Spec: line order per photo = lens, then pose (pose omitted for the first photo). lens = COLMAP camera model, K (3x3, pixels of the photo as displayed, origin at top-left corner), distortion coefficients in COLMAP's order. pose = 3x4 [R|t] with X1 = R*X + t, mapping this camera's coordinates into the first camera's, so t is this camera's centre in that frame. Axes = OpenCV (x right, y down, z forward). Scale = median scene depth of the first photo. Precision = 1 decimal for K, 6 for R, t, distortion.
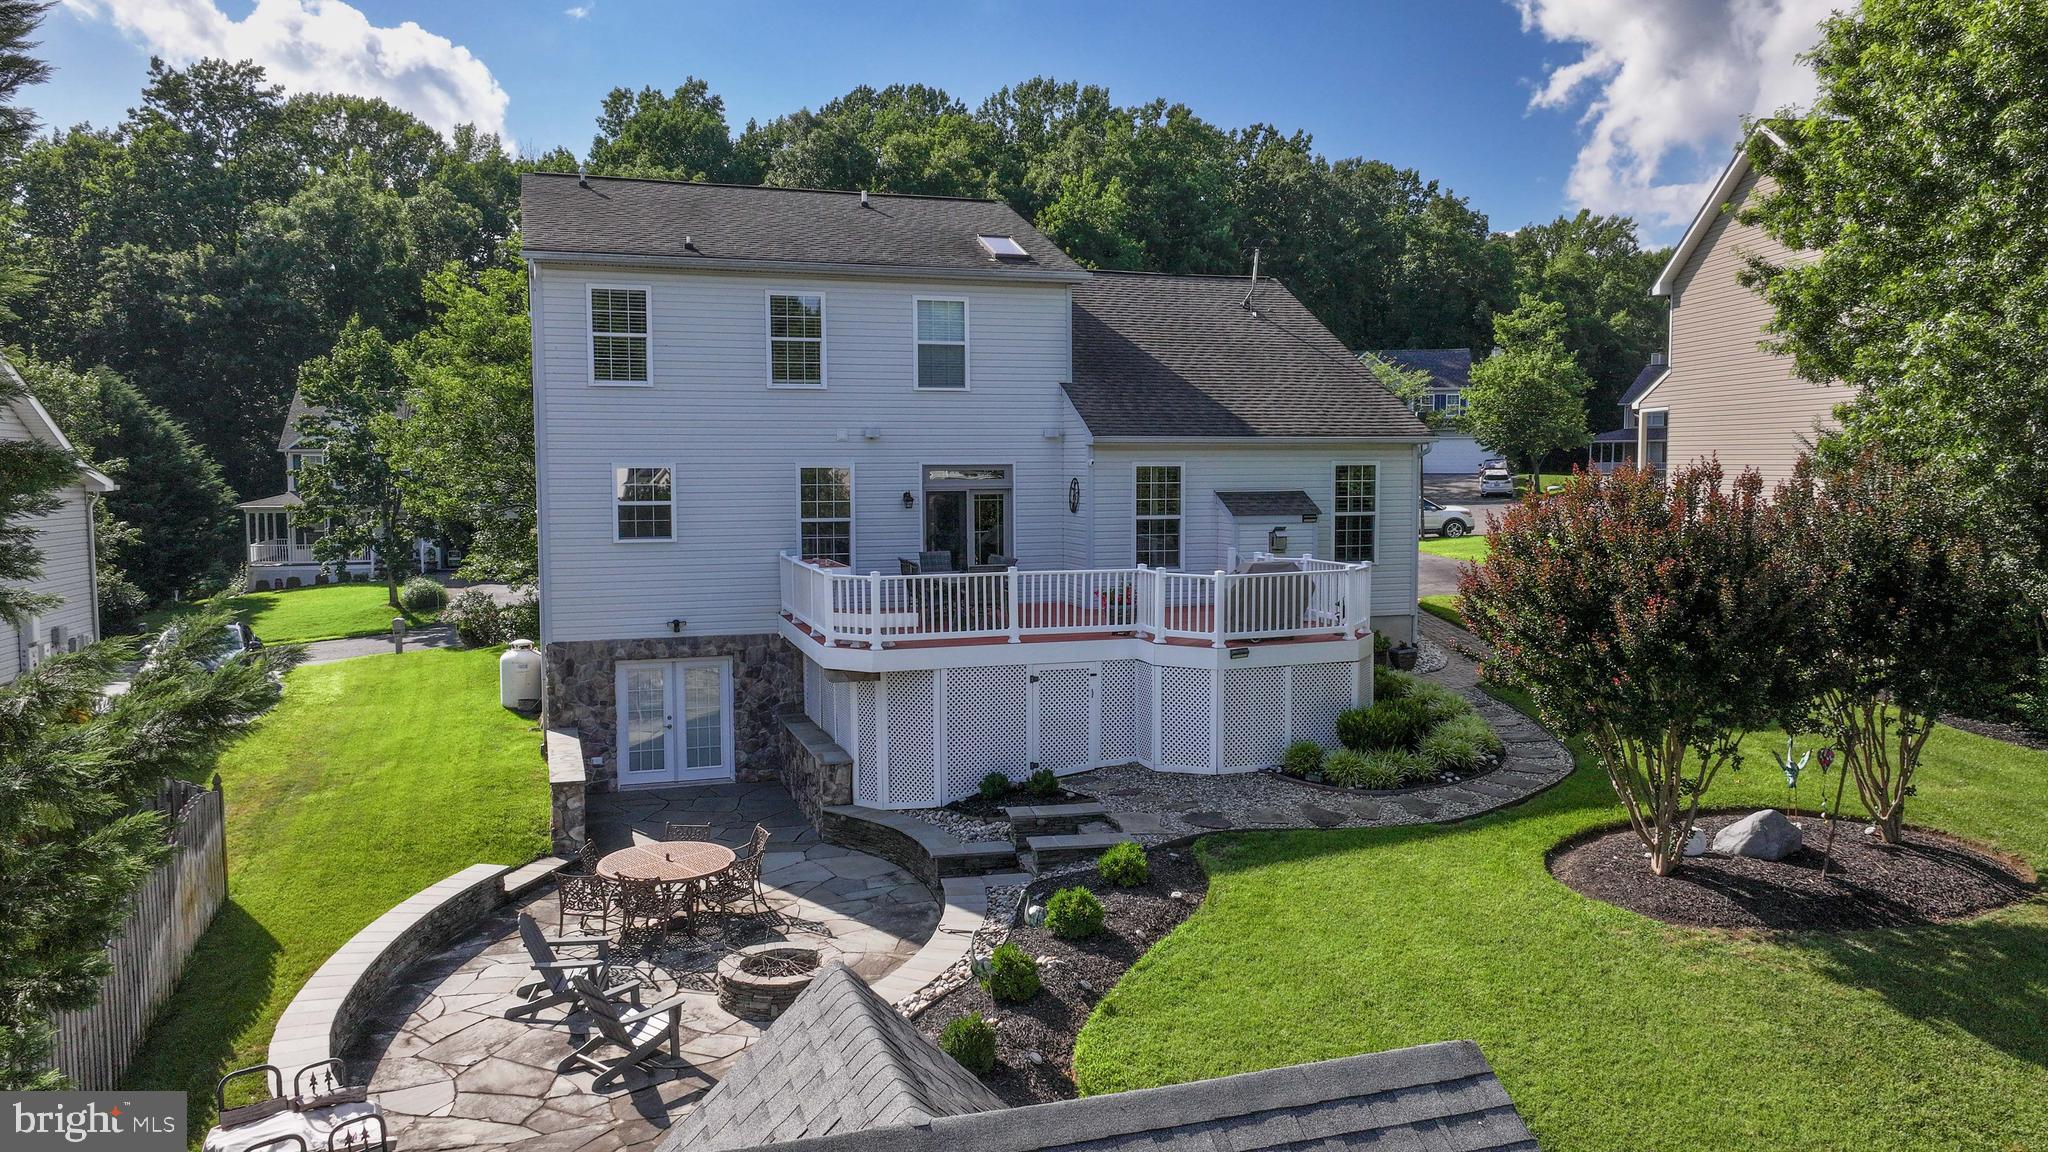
lens RADIAL K [[1422.1, 0, 1022.1], [0, 1422.1, 576.2], [0, 0, 1]] dist [-0.006504, -0.001761]
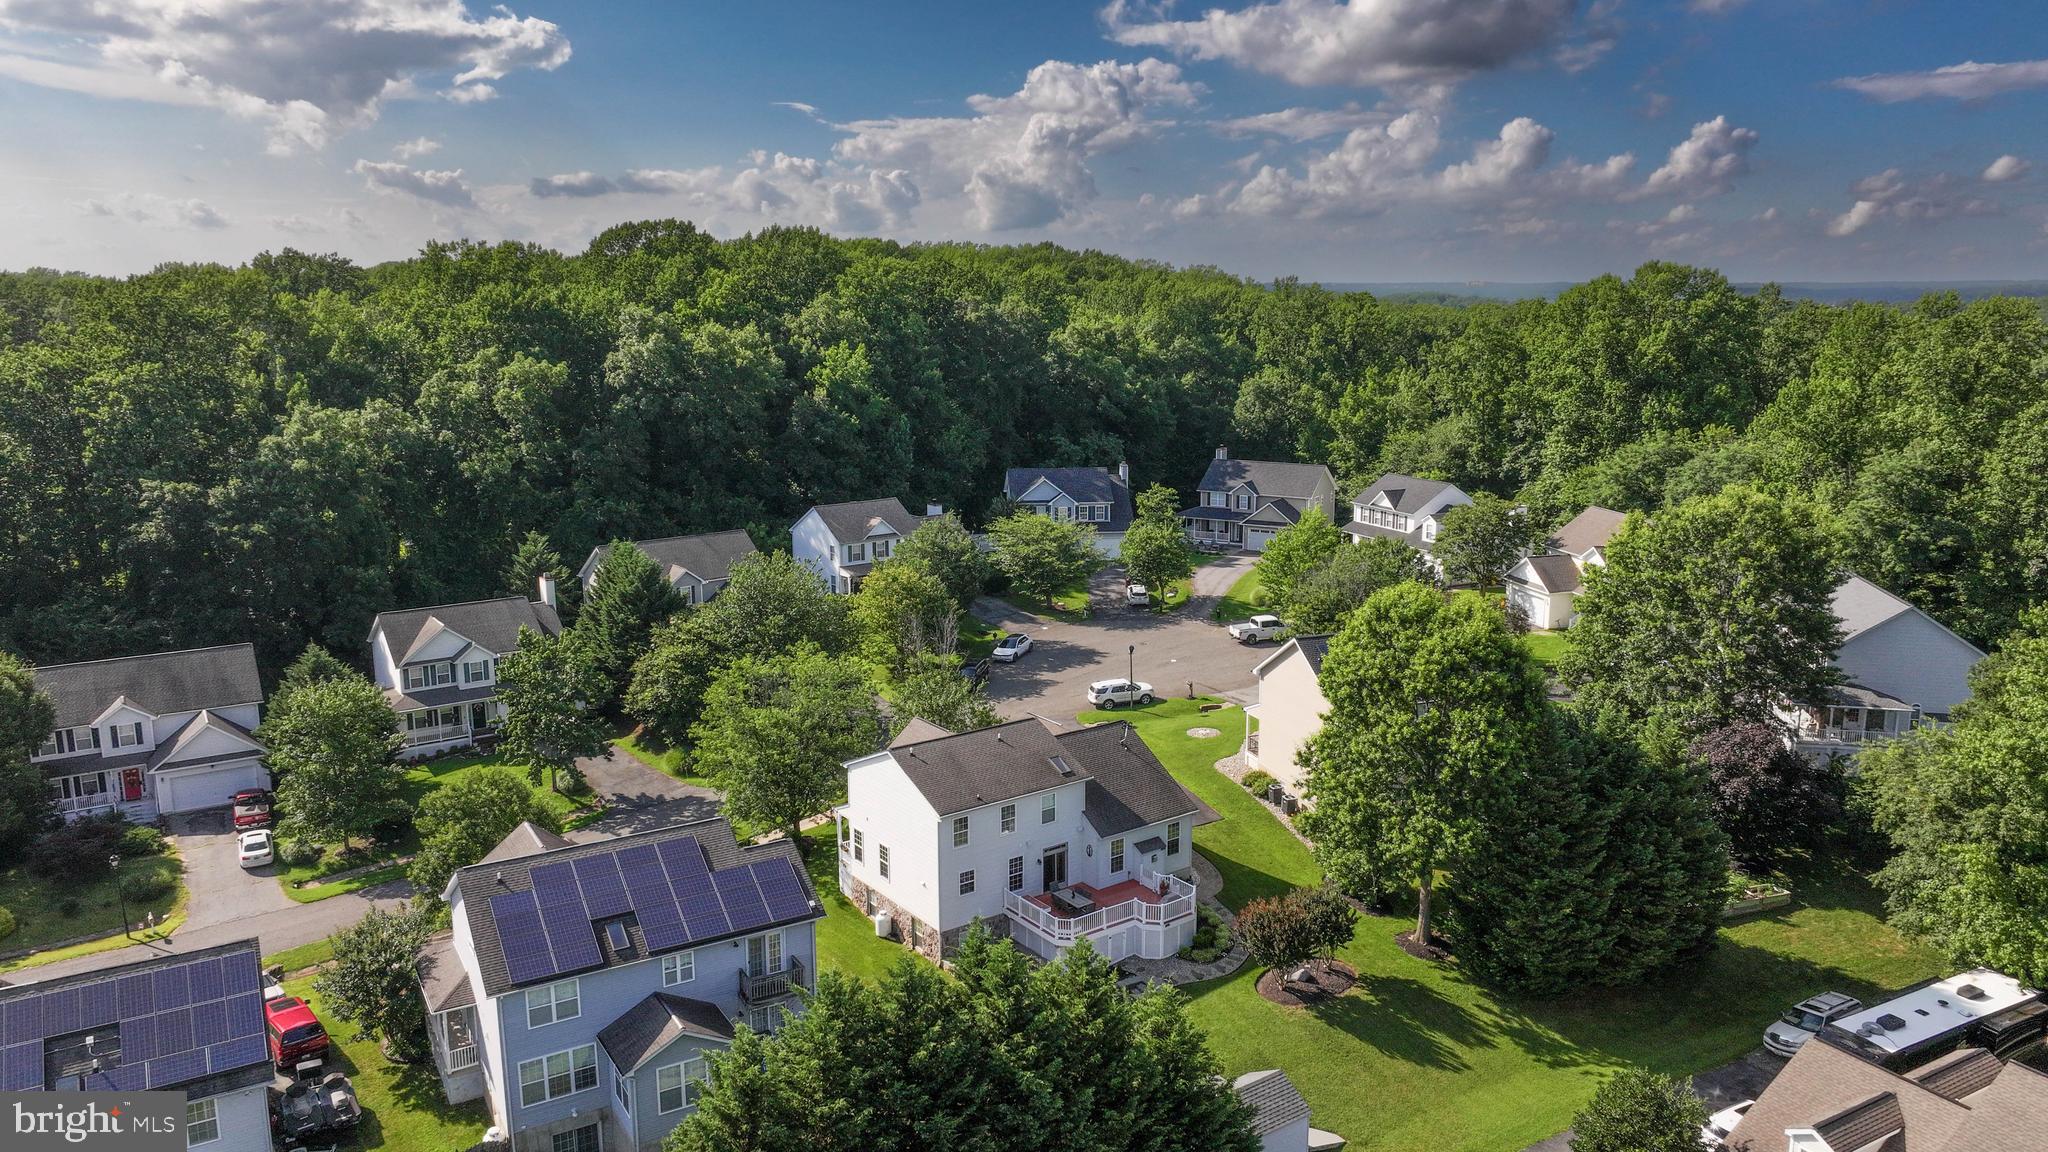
lens RADIAL K [[1422.1, 0, 1025.8], [0, 1422.1, 575.5], [0, 0, 1]] dist [-0.006504, -0.001761]
pose [[0.954961, -0.042591, 0.293660, -0.959579], [0.015615, 0.995487, 0.093602, -0.931938], [-0.296321, -0.084800, 0.951316, -1.765588]]
